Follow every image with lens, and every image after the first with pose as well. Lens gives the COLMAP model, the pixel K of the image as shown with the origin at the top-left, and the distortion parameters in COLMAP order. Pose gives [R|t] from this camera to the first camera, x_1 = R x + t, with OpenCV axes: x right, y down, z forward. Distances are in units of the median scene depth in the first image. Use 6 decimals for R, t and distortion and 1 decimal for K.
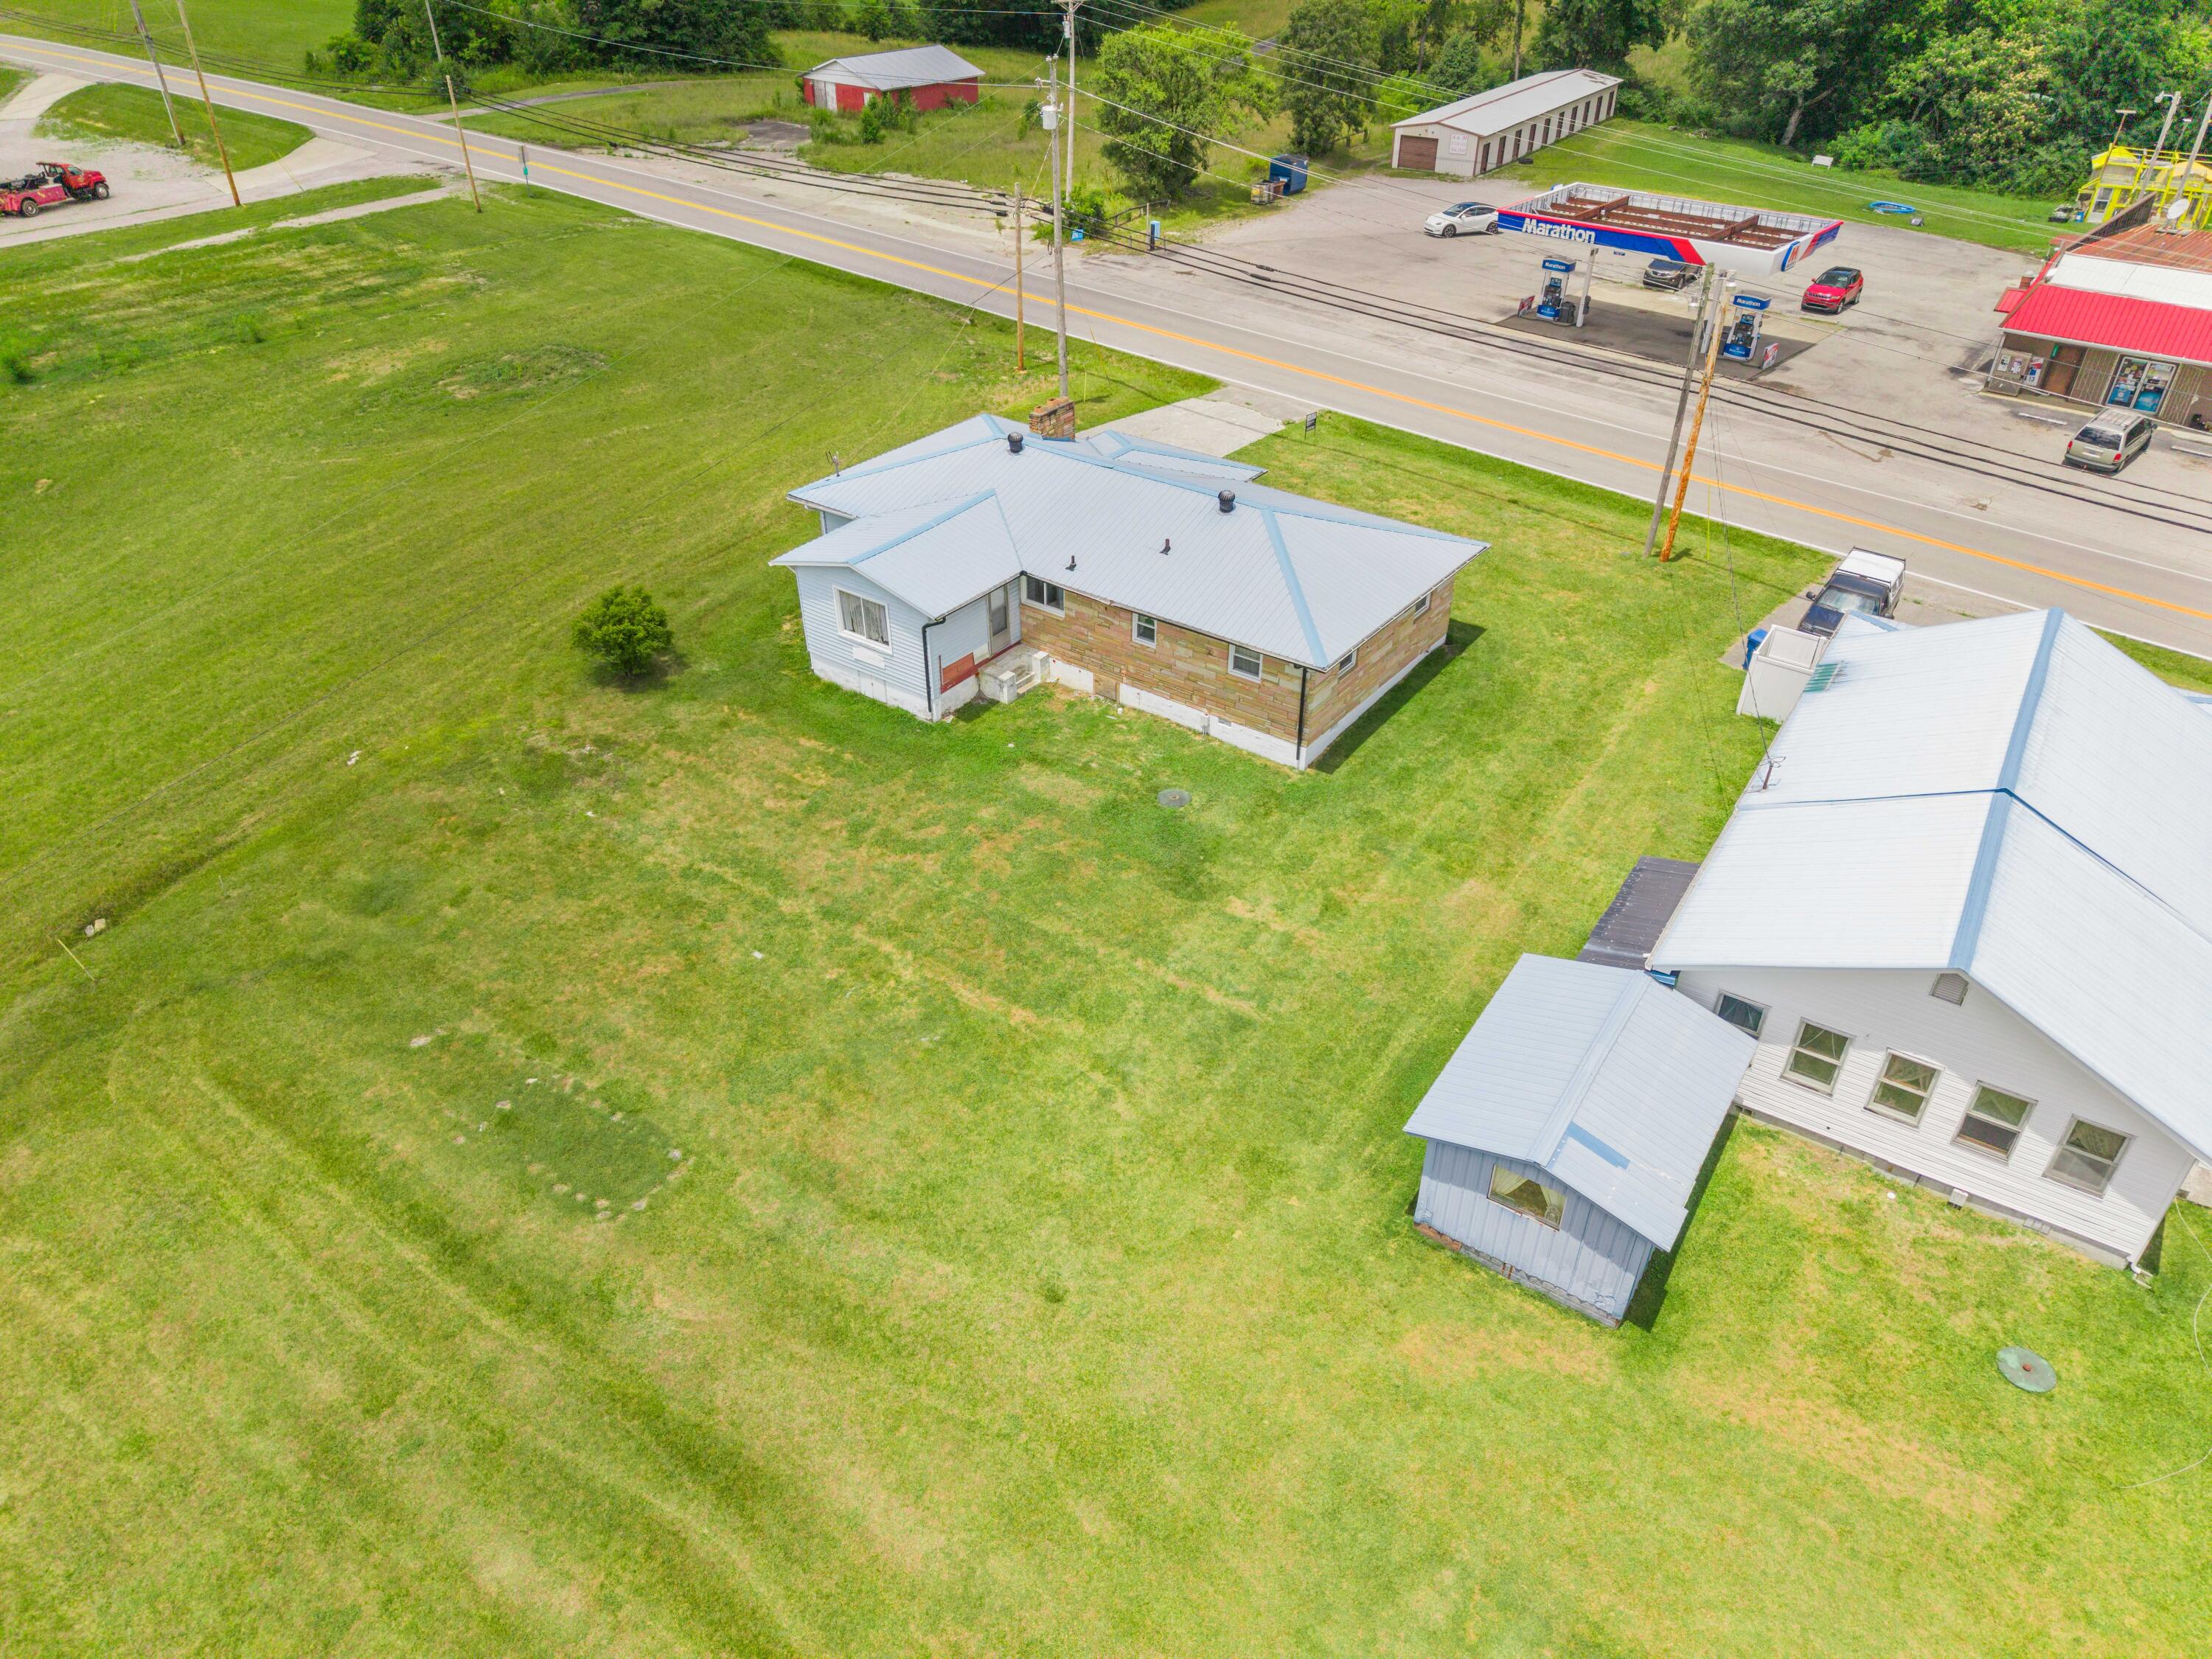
lens RADIAL K [[1491.1, 0, 1101.6], [0, 1491.1, 833.1], [0, 0, 1]] dist [0.011754, 0.000825]
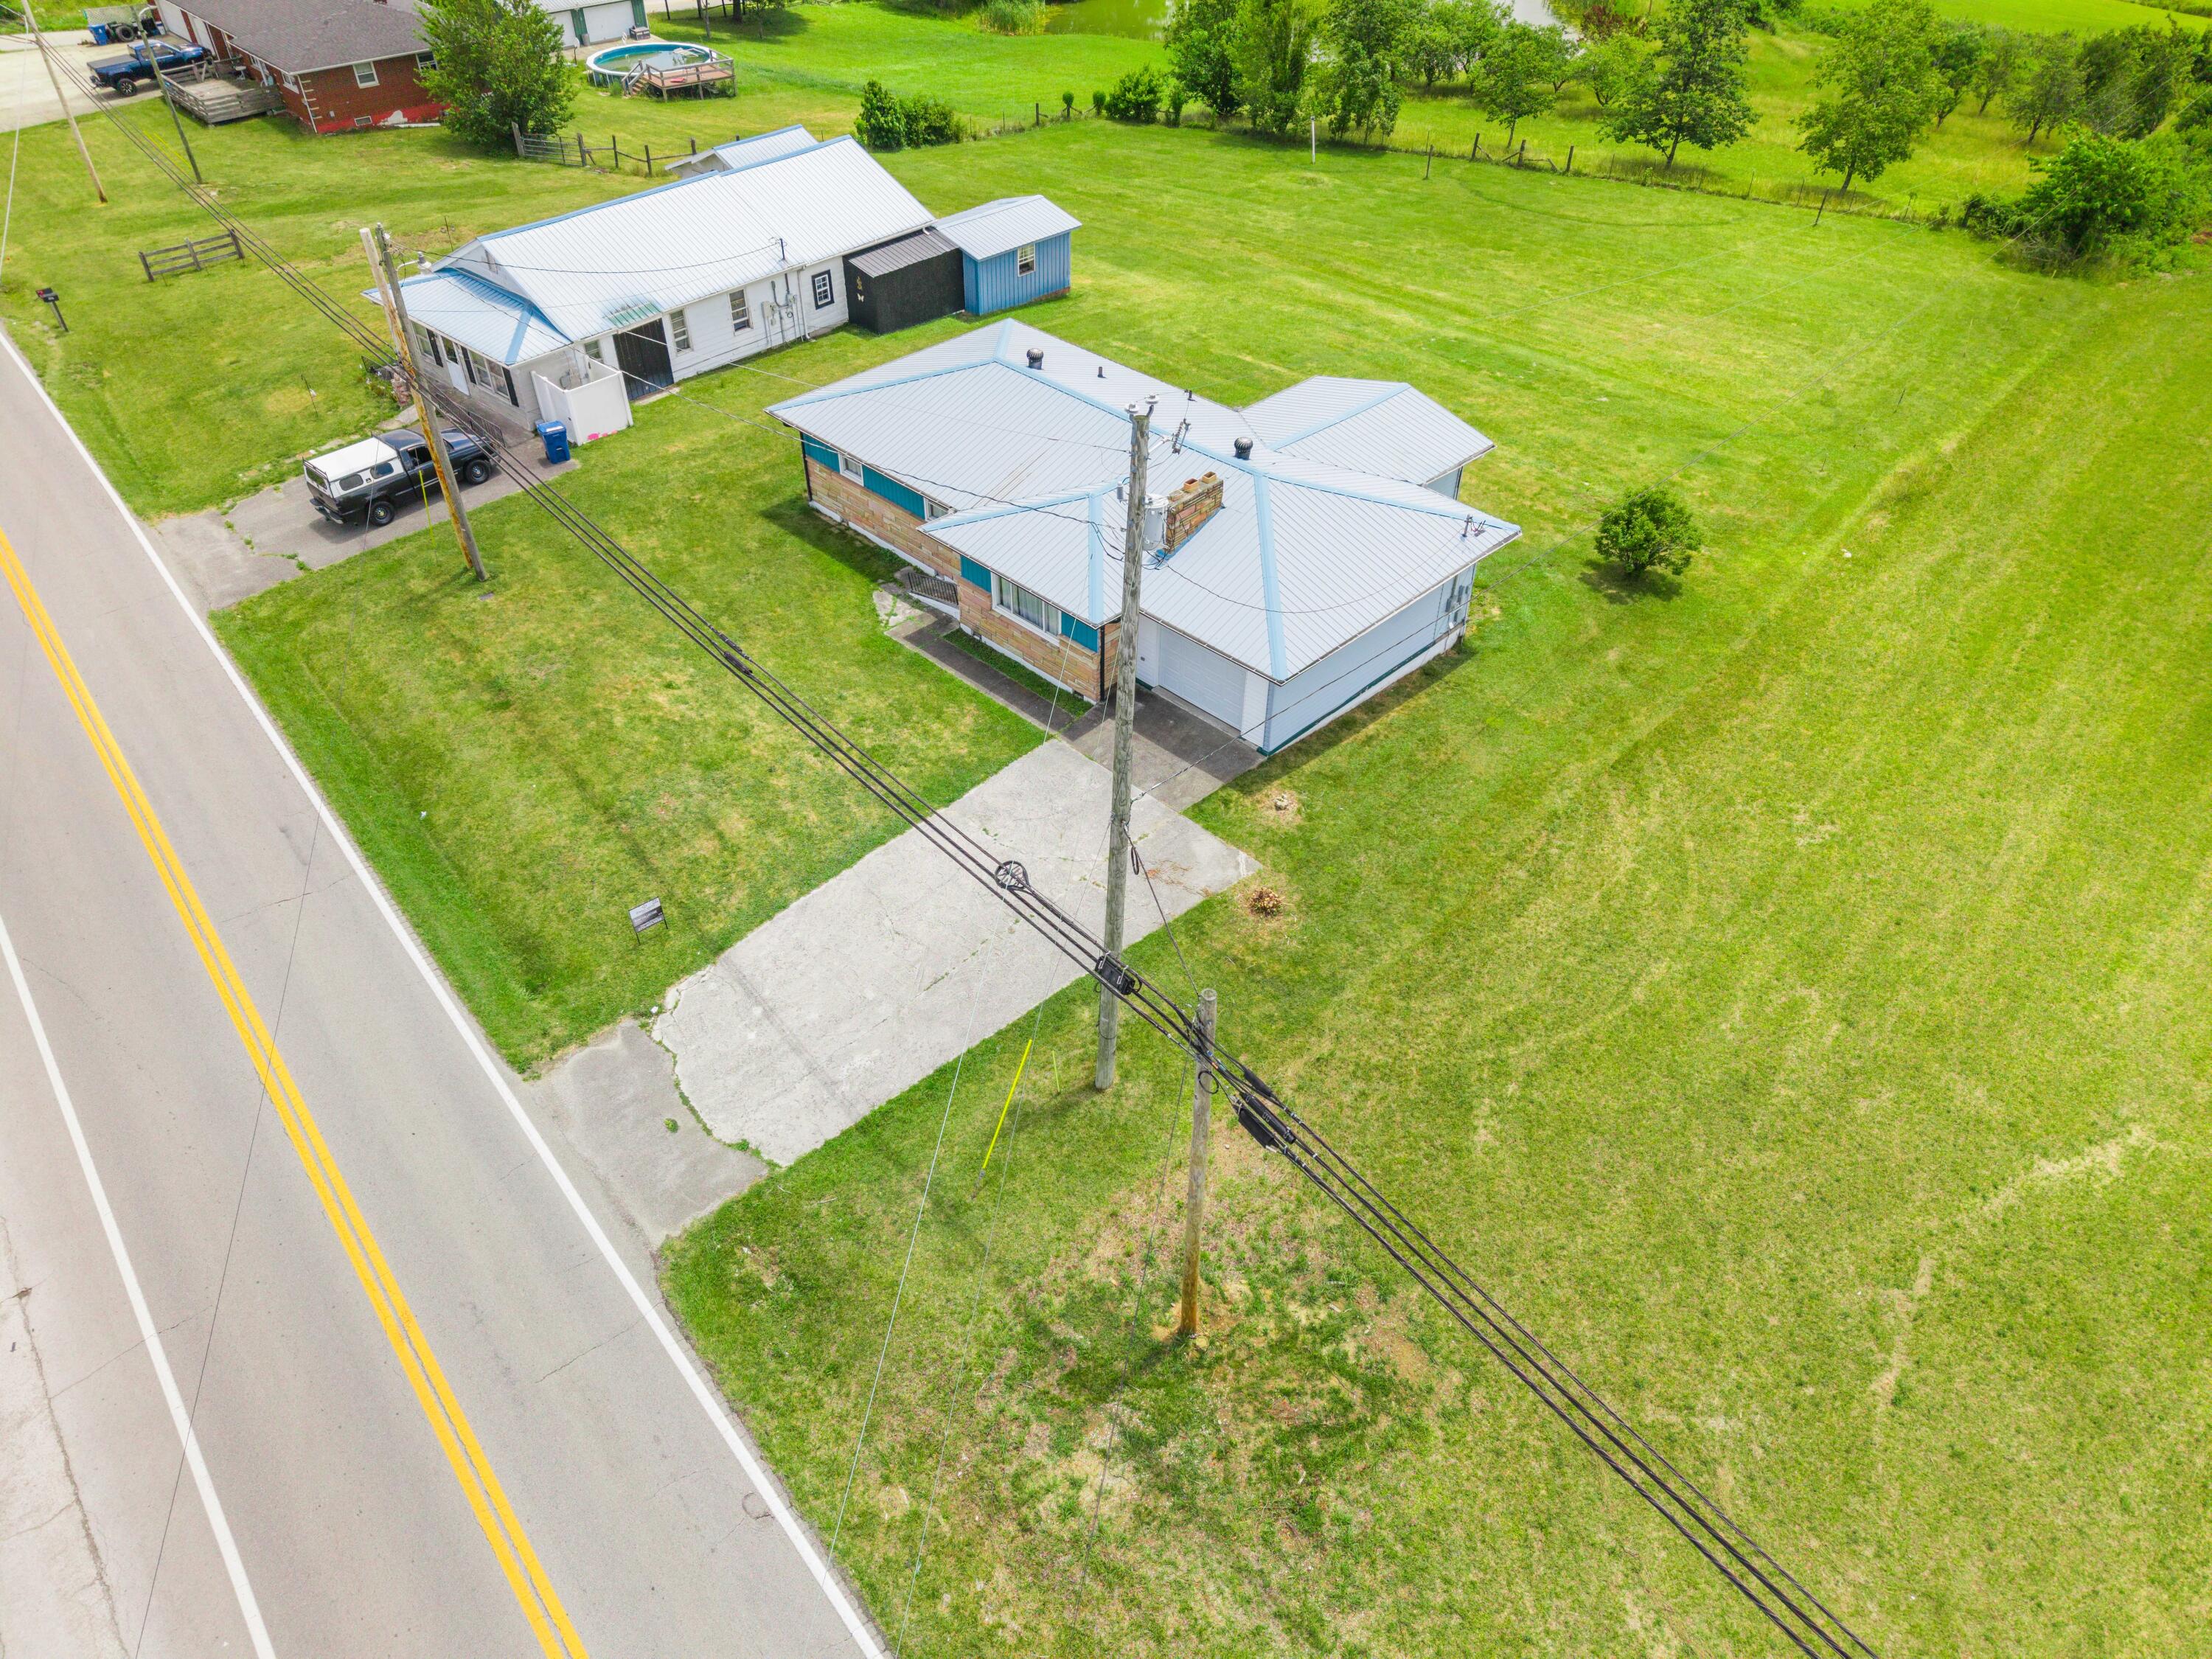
lens RADIAL K [[1491.1, 0, 1101.6], [0, 1491.1, 833.1], [0, 0, 1]] dist [0.011754, 0.000825]
pose [[-0.990079, -0.097103, 0.101557, -0.092785], [0.073371, 0.259126, 0.963053, -1.087105], [-0.119831, 0.960950, -0.249431, 1.530231]]
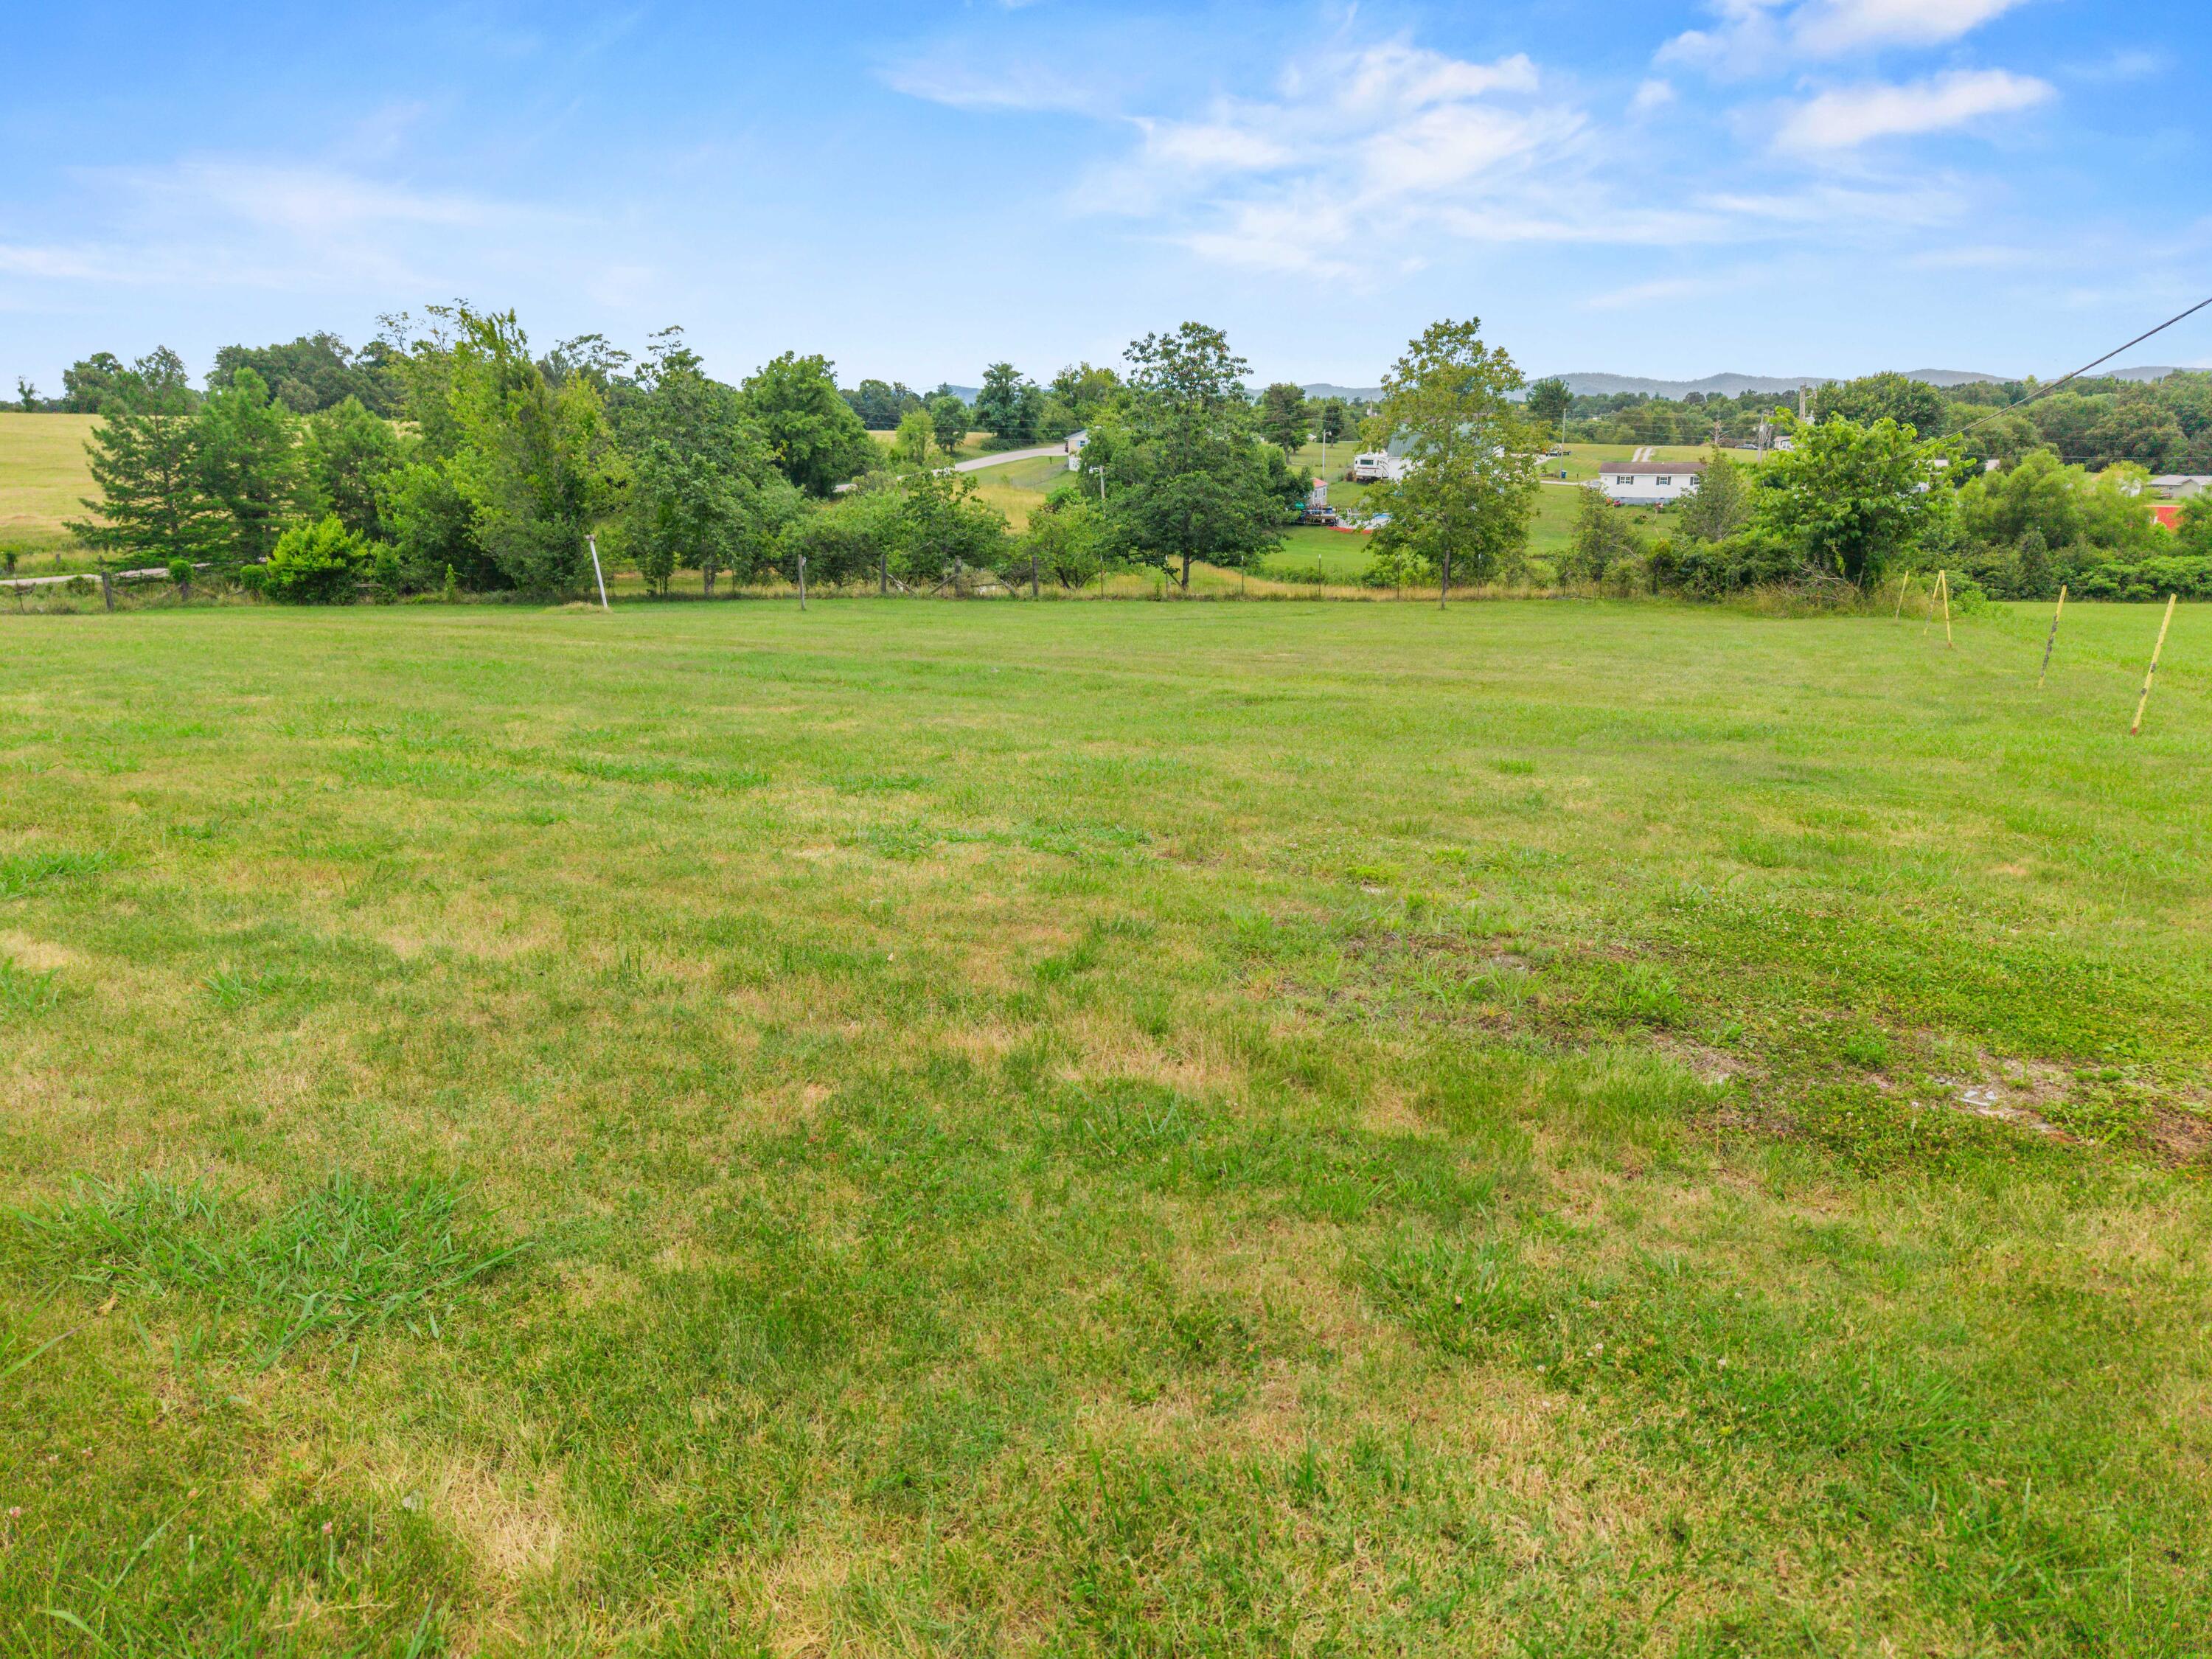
lens RADIAL K [[1491.1, 0, 1101.6], [0, 1491.1, 833.1], [0, 0, 1]] dist [0.011754, 0.000825]
pose [[-0.984901, 0.050386, -0.165626, -0.263187], [-0.093888, 0.648337, 0.755542, -0.139451], [0.145451, 0.759684, -0.633817, 1.032723]]
